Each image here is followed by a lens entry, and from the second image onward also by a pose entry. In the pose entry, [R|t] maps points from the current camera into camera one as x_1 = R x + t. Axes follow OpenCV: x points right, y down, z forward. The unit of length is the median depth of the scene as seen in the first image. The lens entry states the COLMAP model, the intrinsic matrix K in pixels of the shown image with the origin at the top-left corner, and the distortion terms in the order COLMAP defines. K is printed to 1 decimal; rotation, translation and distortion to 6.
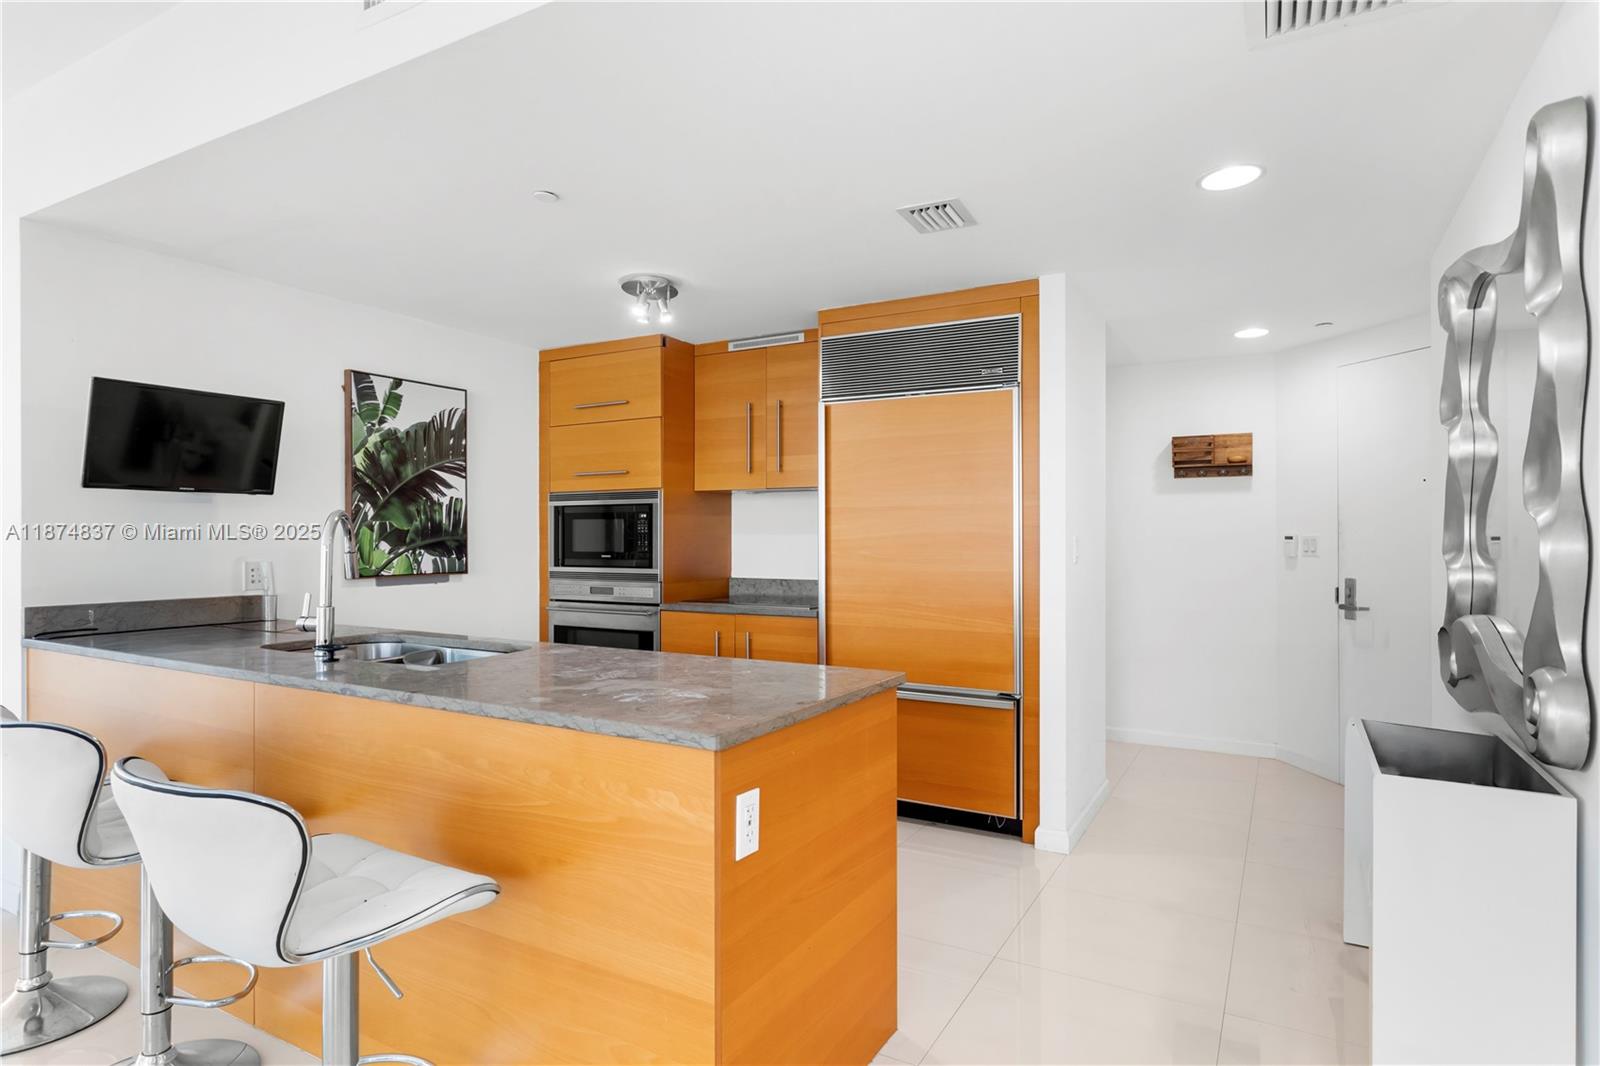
lens RADIAL K [[875.2, 0, 794.2], [0, 875.2, 535.7], [0, 0, 1]] dist [-0.012619, 0.033112]
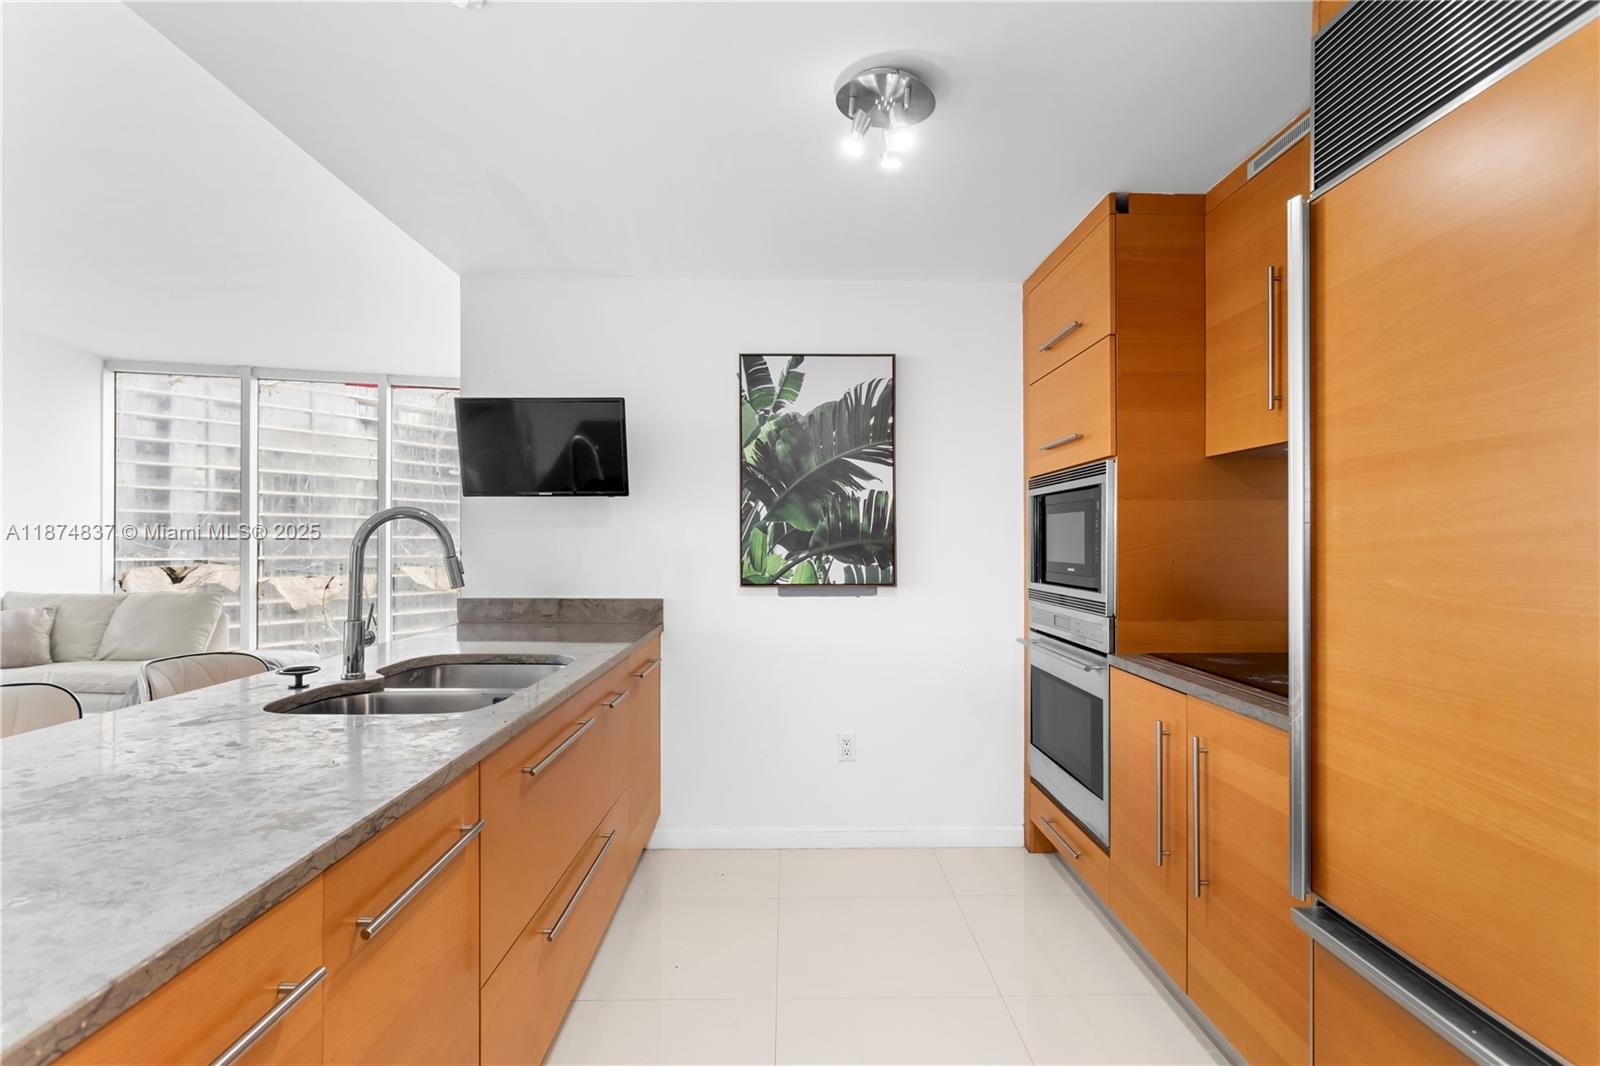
lens RADIAL K [[798.1, 0, 802.6], [0, 798.1, 537.0], [0, 0, 1]] dist [-0.006361, 0.002077]
pose [[0.512710, -0.004212, -0.858551, 0.221742], [-0.000885, 0.999985, -0.005435, 0.003023], [0.858561, 0.003546, 0.512699, 0.613705]]
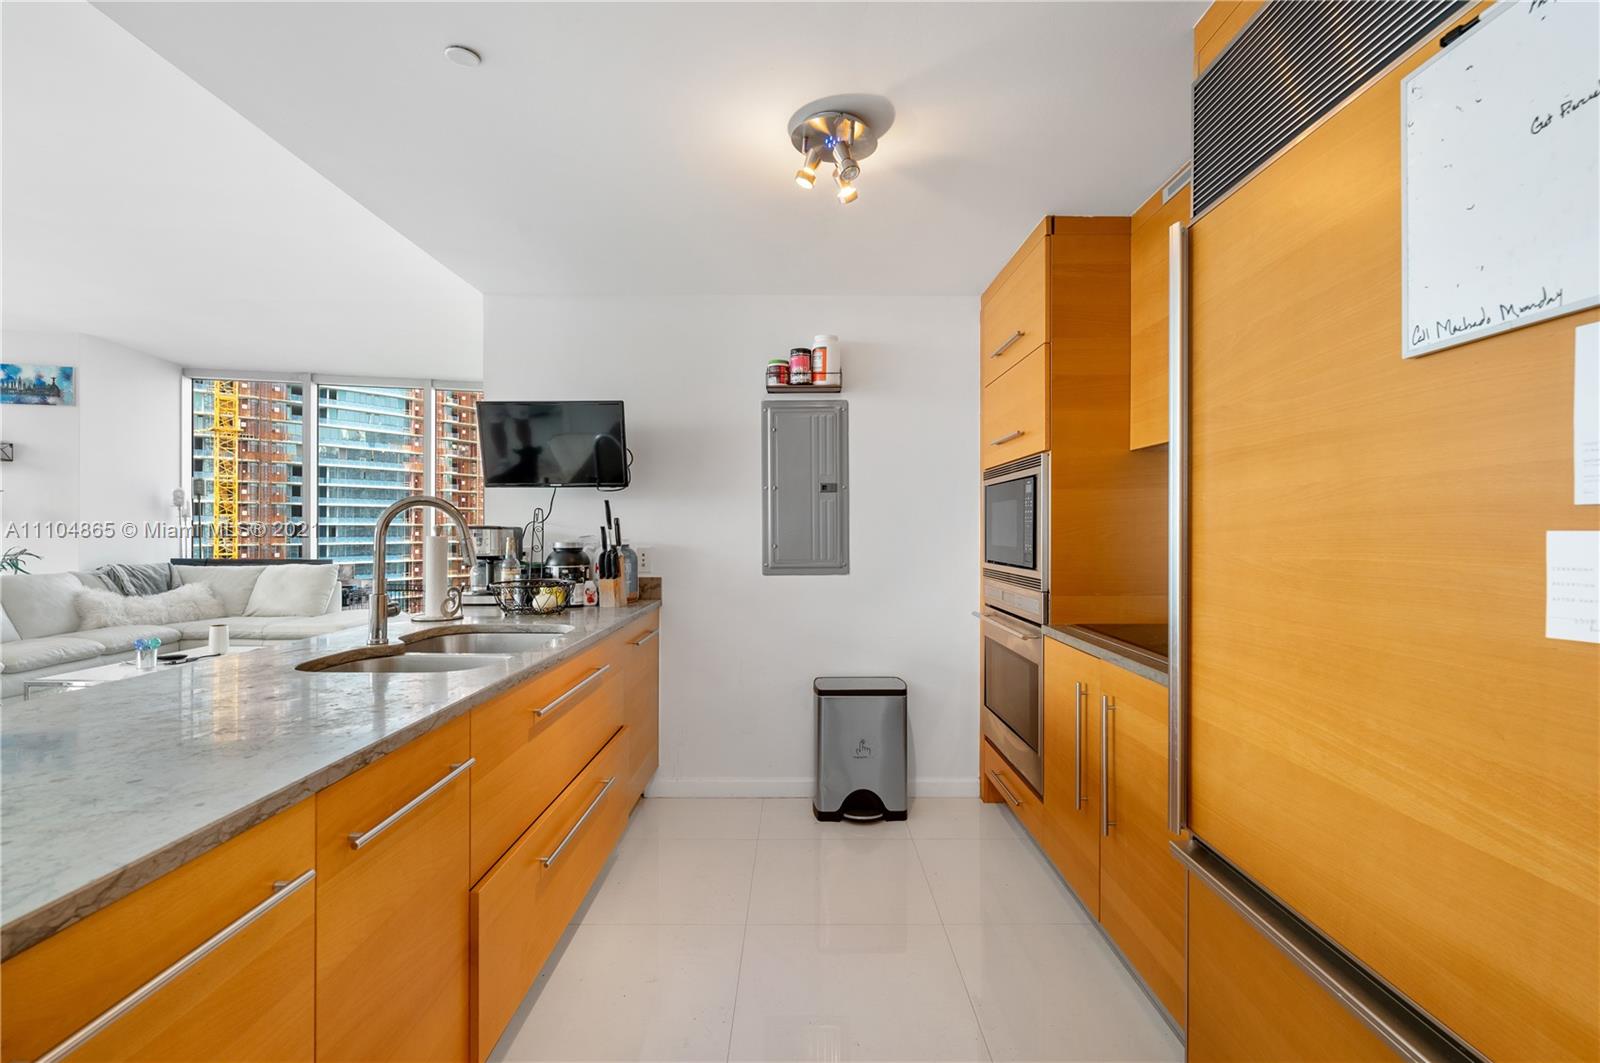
lens RADIAL K [[721.3, 0, 799.6], [0, 721.3, 530.1], [0, 0, 1]] dist [-0.000675, 0.000645]
pose [[0.495481, 0.001407, -0.868618, 0.255895], [0.000854, 0.999997, 0.002106, 0.005247], [0.868618, -0.001785, 0.495479, 0.633829]]
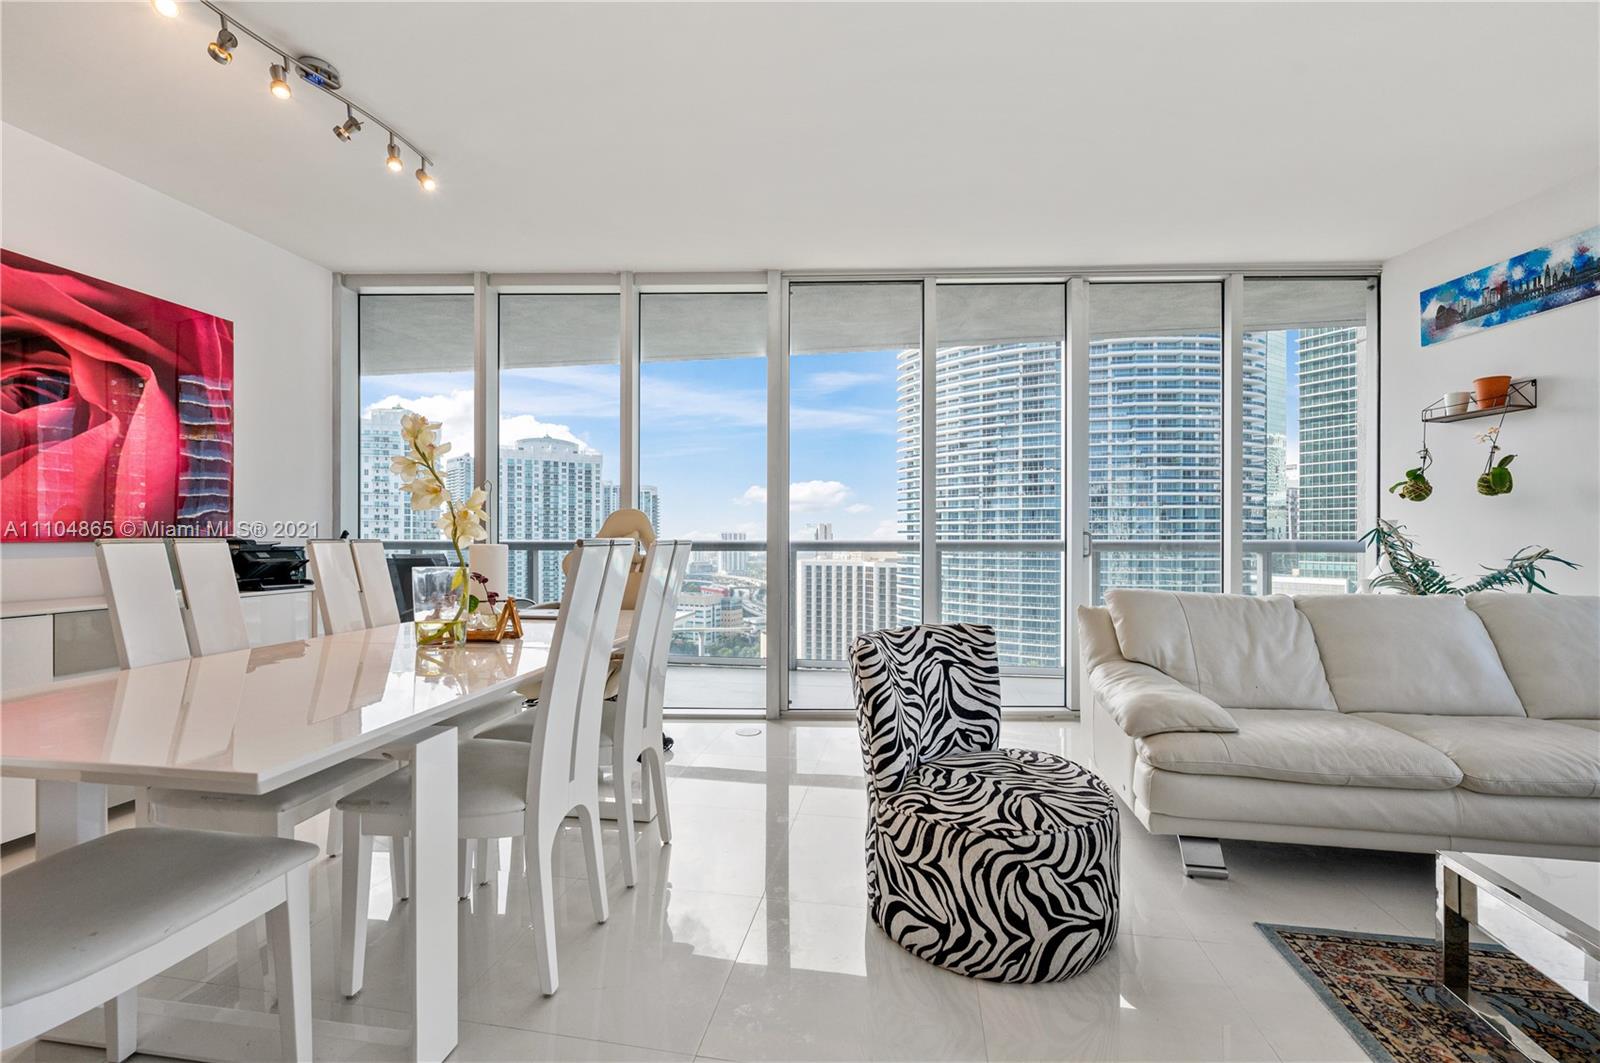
lens RADIAL K [[638.0, 0, 799.8], [0, 638.0, 539.3], [0, 0, 1]] dist [-0.000177, 0.000060]
pose [[-0.940761, -0.003555, -0.339053, -0.633245], [-0.002492, 0.999991, -0.003568, 0.035108], [0.339063, -0.002512, -0.940760, 0.418840]]
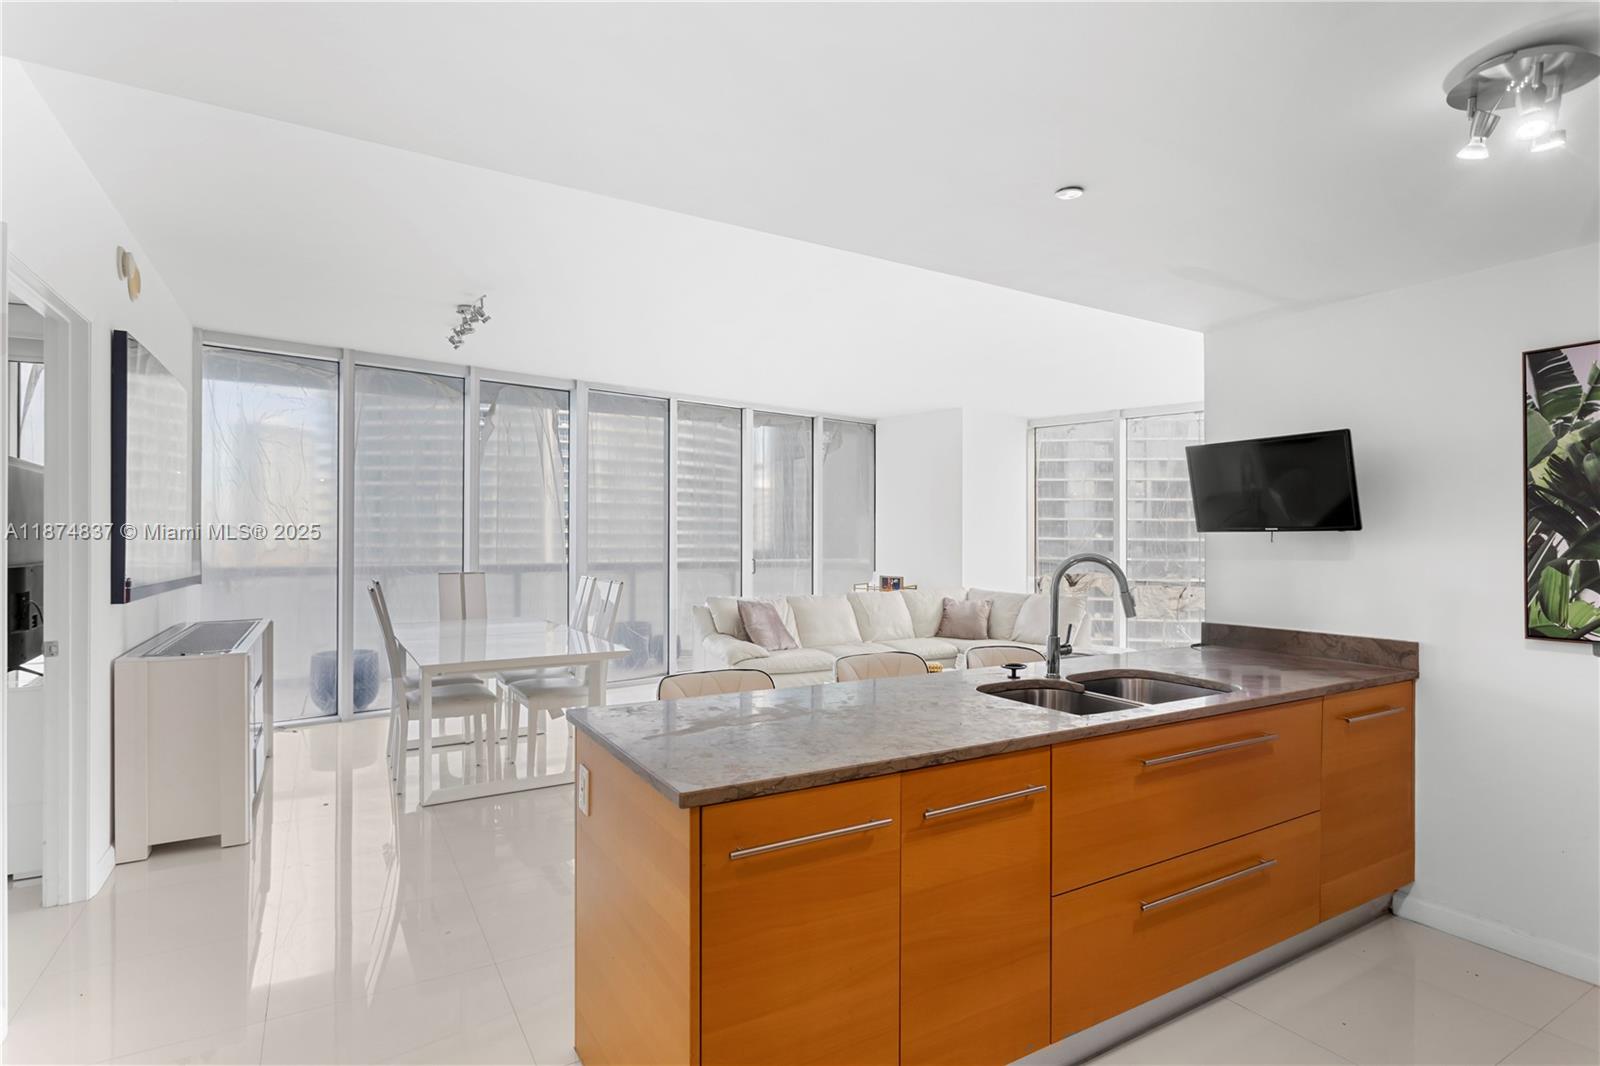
lens RADIAL K [[798.1, 0, 802.6], [0, 798.1, 537.0], [0, 0, 1]] dist [-0.006361, 0.002077]
pose [[-0.486653, -0.008702, -0.873552, 0.354973], [-0.006732, 0.999958, -0.006211, -0.025953], [0.873569, 0.002858, -0.486691, 0.769422]]
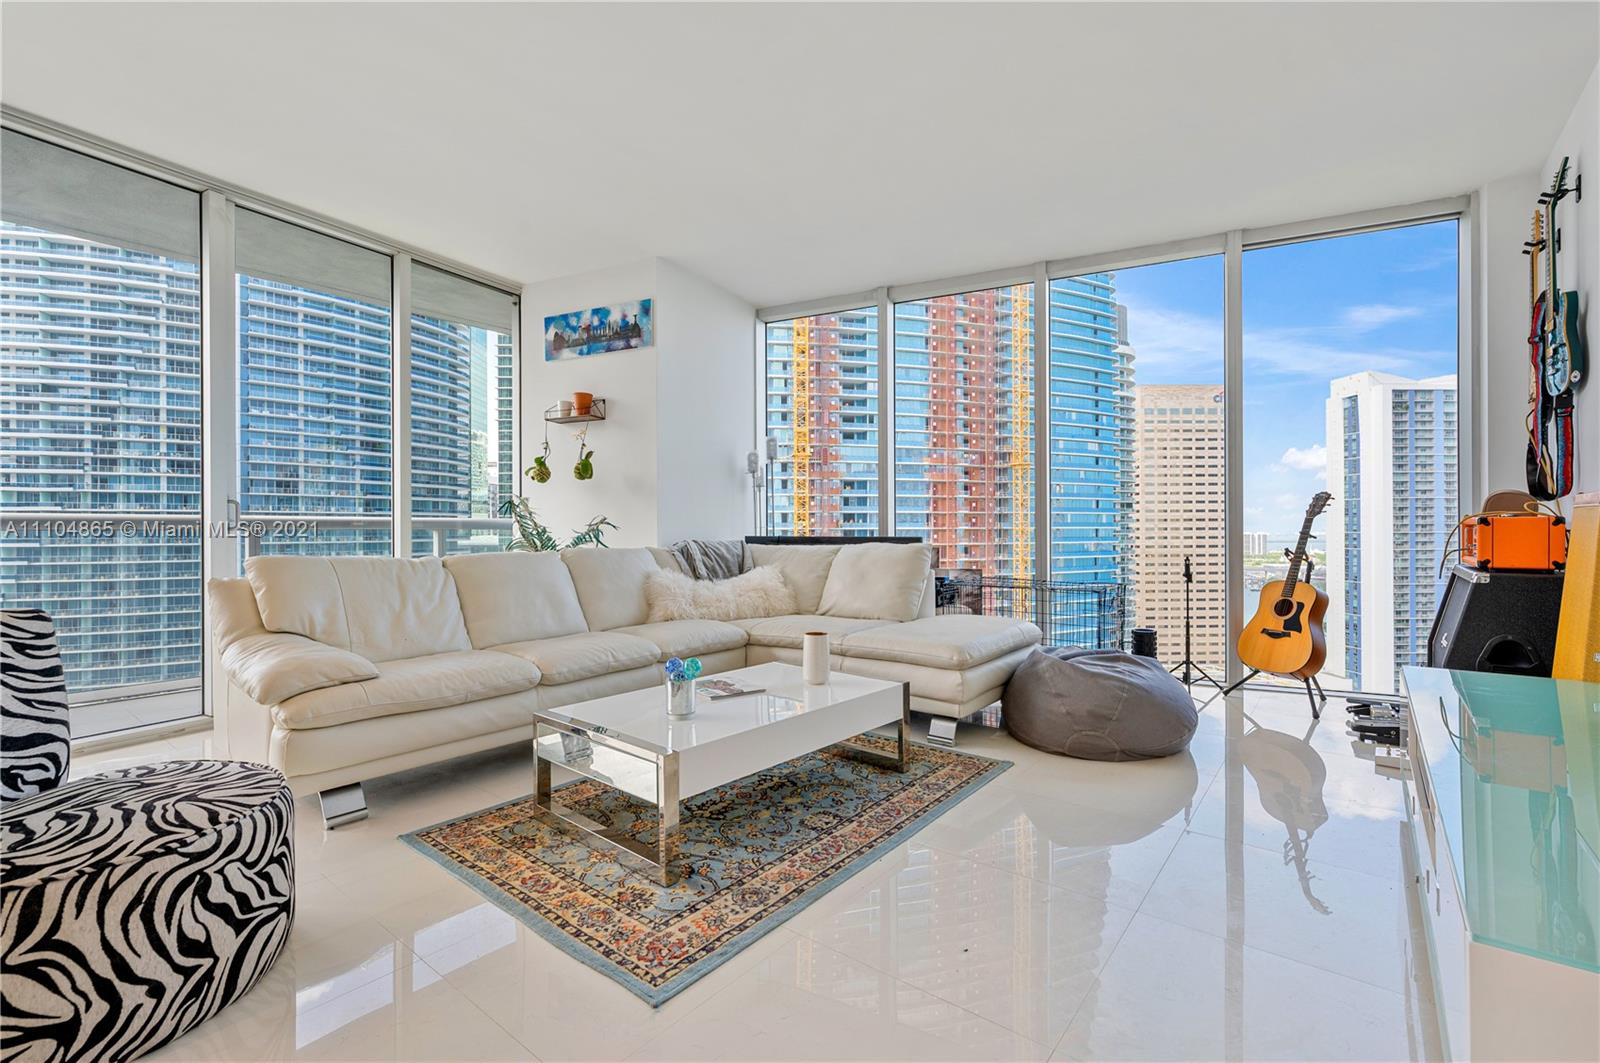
lens RADIAL K [[702.3, 0, 799.1], [0, 702.3, 532.2], [0, 0, 1]] dist [-0.000032, 0.000265]
pose [[-0.156668, -0.001310, -0.987650, -0.601693], [0.007872, 0.999966, -0.002575, 0.068382], [0.987620, -0.008179, -0.156653, 0.507210]]
